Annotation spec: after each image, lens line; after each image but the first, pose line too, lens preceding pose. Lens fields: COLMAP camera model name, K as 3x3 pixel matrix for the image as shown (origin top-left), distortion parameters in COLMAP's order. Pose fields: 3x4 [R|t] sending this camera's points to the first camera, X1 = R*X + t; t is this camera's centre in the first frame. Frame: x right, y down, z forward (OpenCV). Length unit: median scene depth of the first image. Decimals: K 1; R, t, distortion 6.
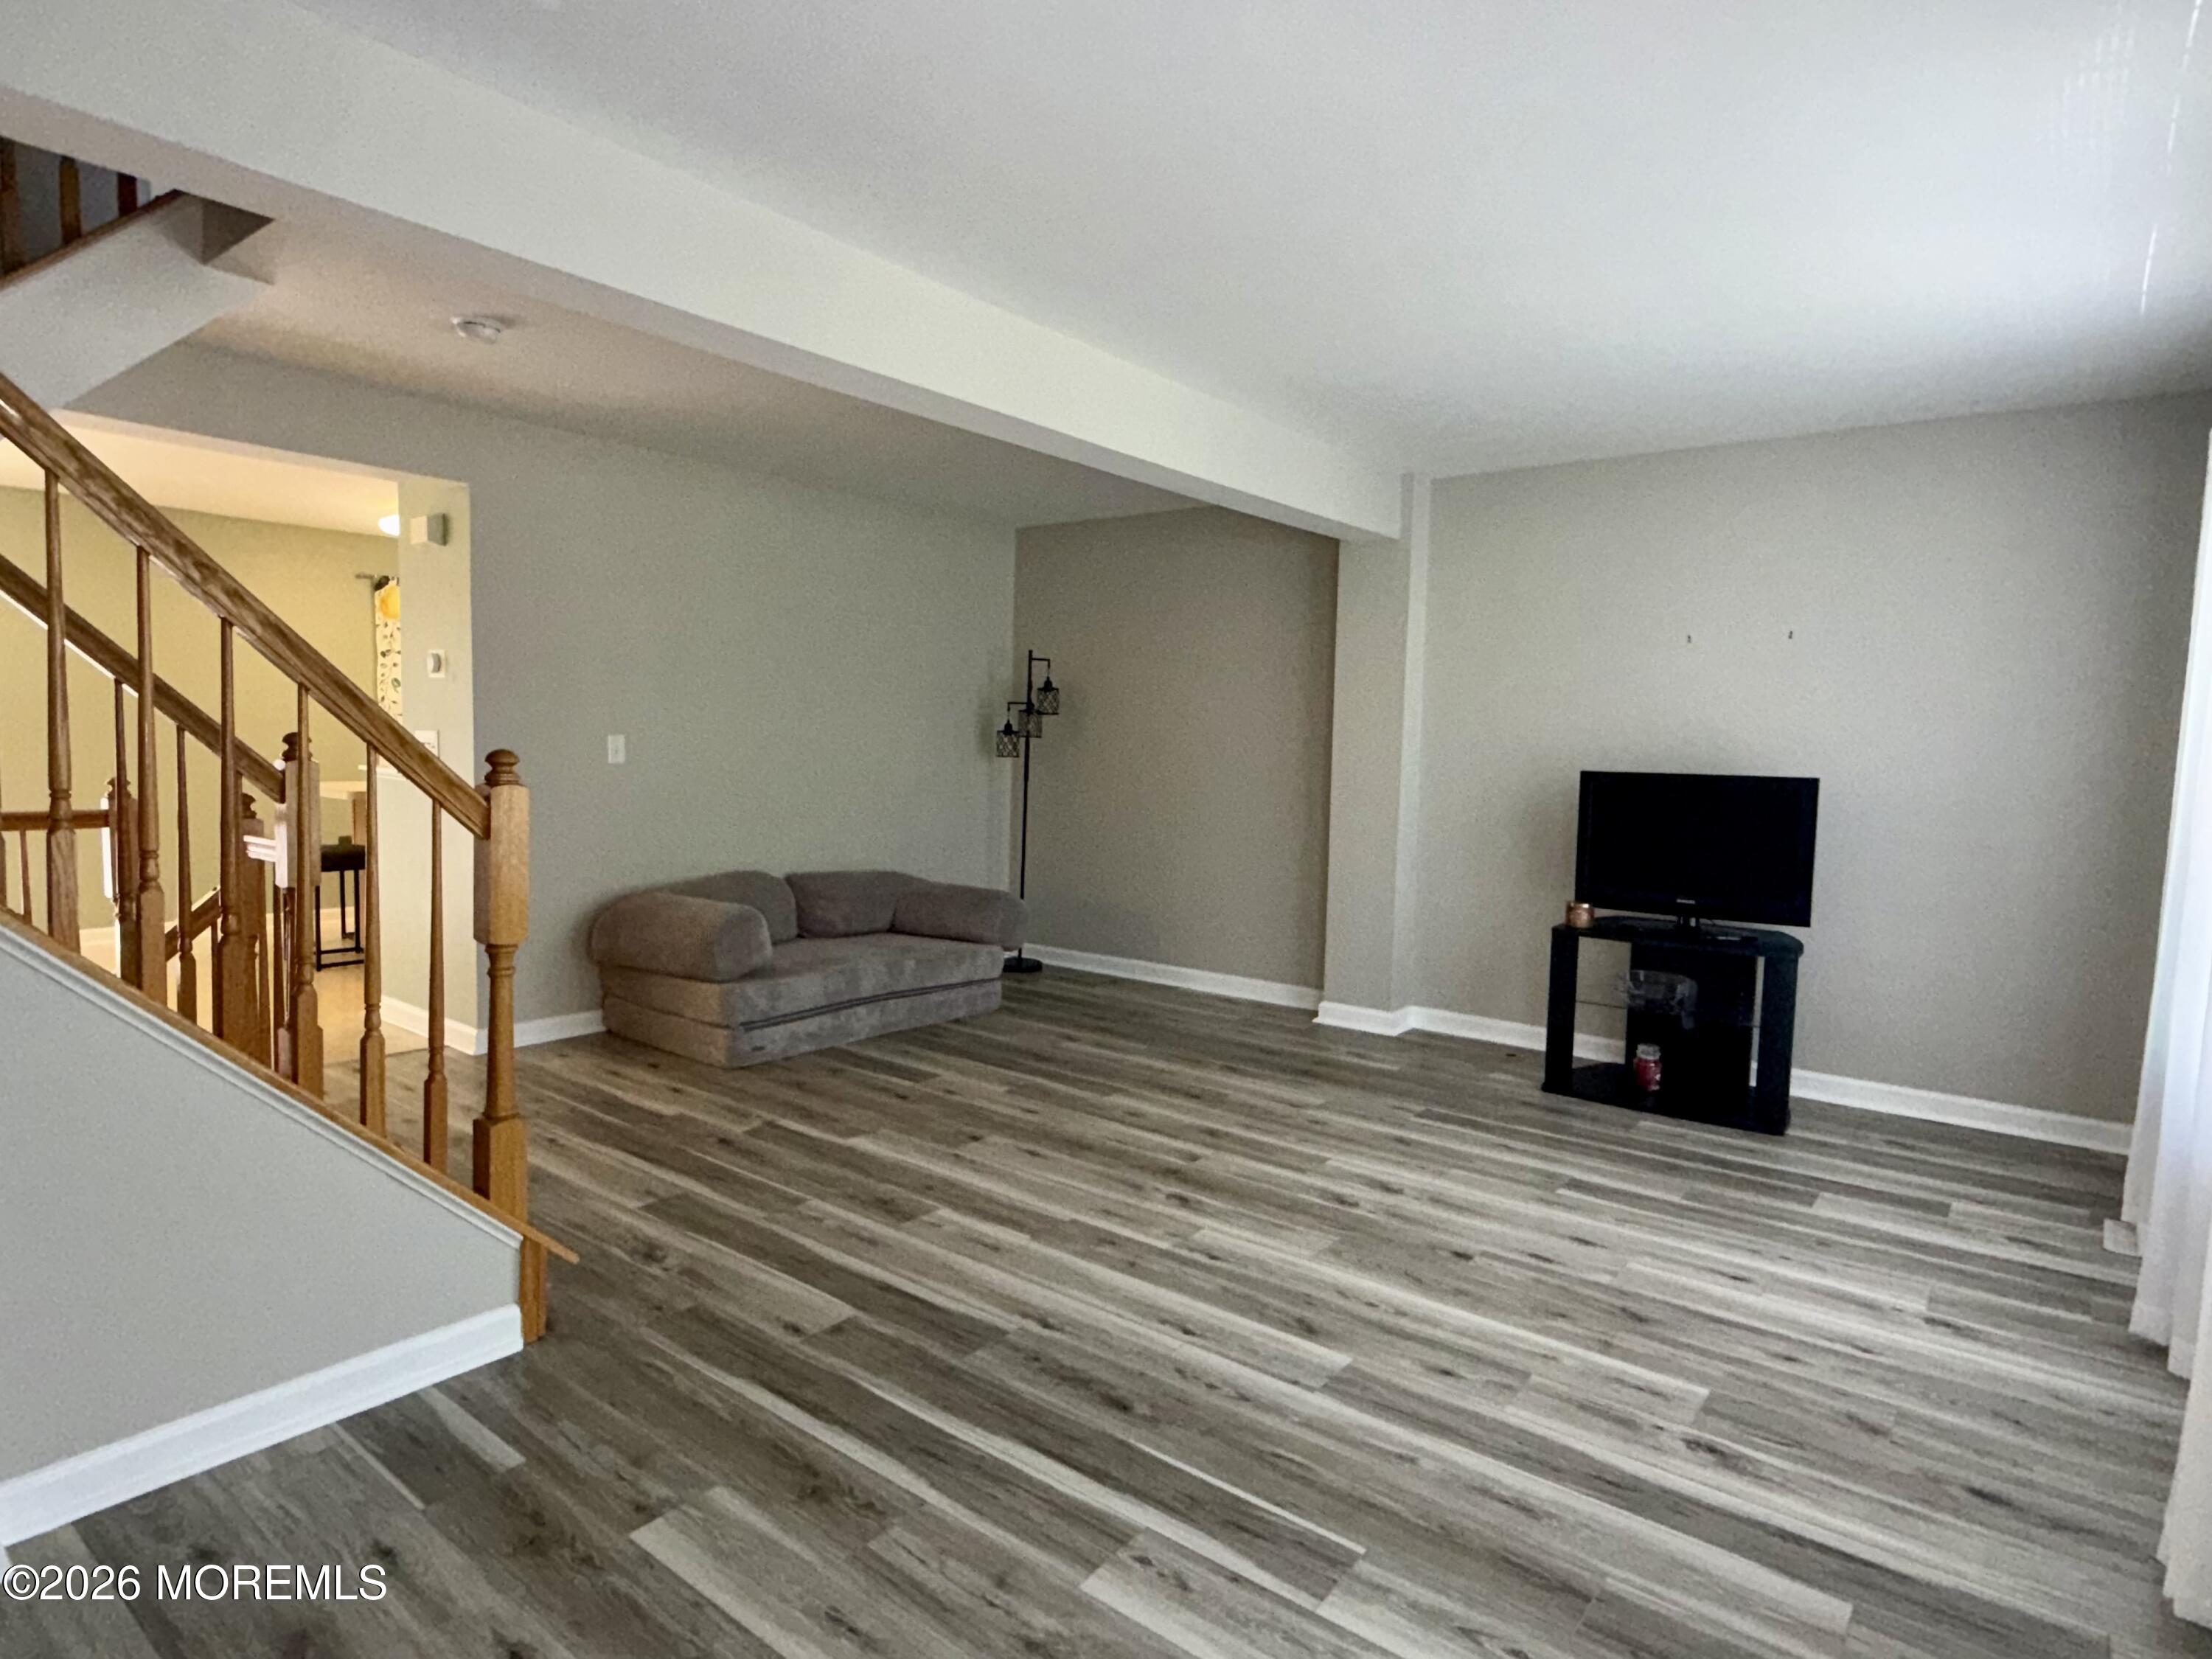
lens RADIAL K [[1223.2, 0, 1105.2], [0, 1223.2, 826.9], [0, 0, 1]] dist [-0.035934, -0.001027]
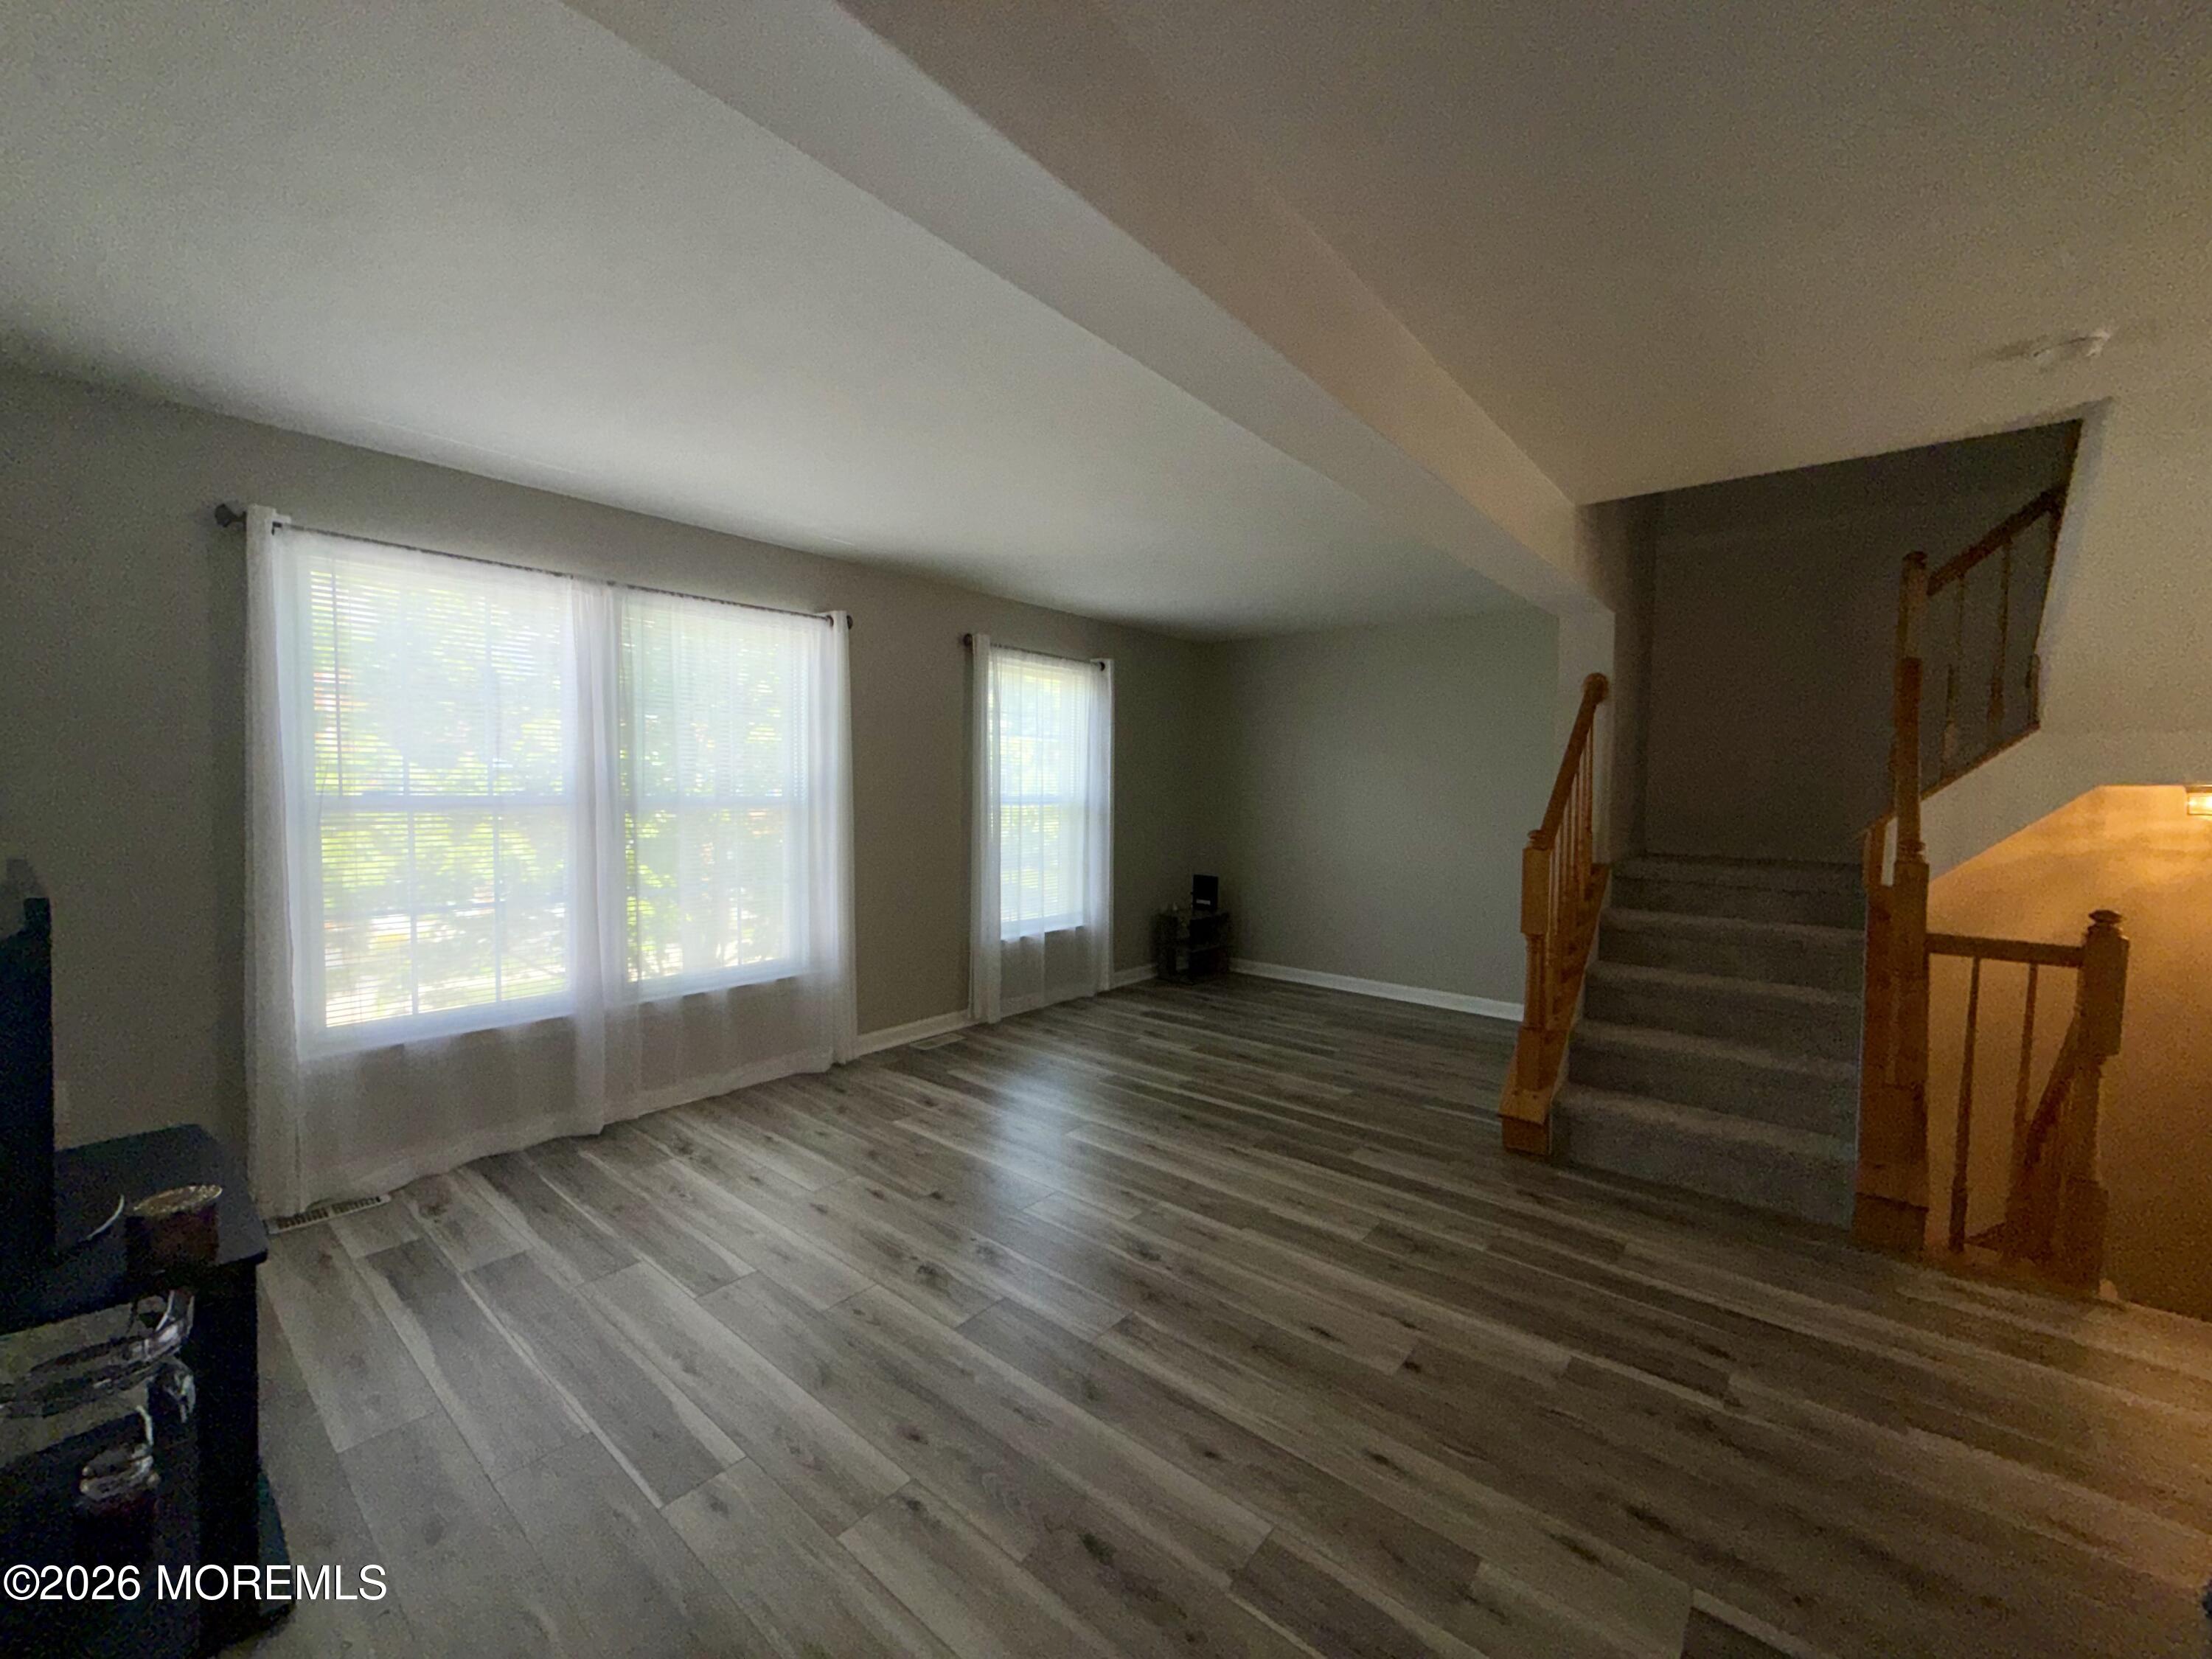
lens RADIAL K [[879.3, 0, 1105.9], [0, 879.3, 827.8], [0, 0, 1]] dist [-0.000298, -0.000048]
pose [[-0.998948, -0.038449, 0.025006, 0.101478], [-0.035098, 0.991801, 0.122881, -0.166476], [-0.029526, 0.121874, -0.992106, 1.879734]]
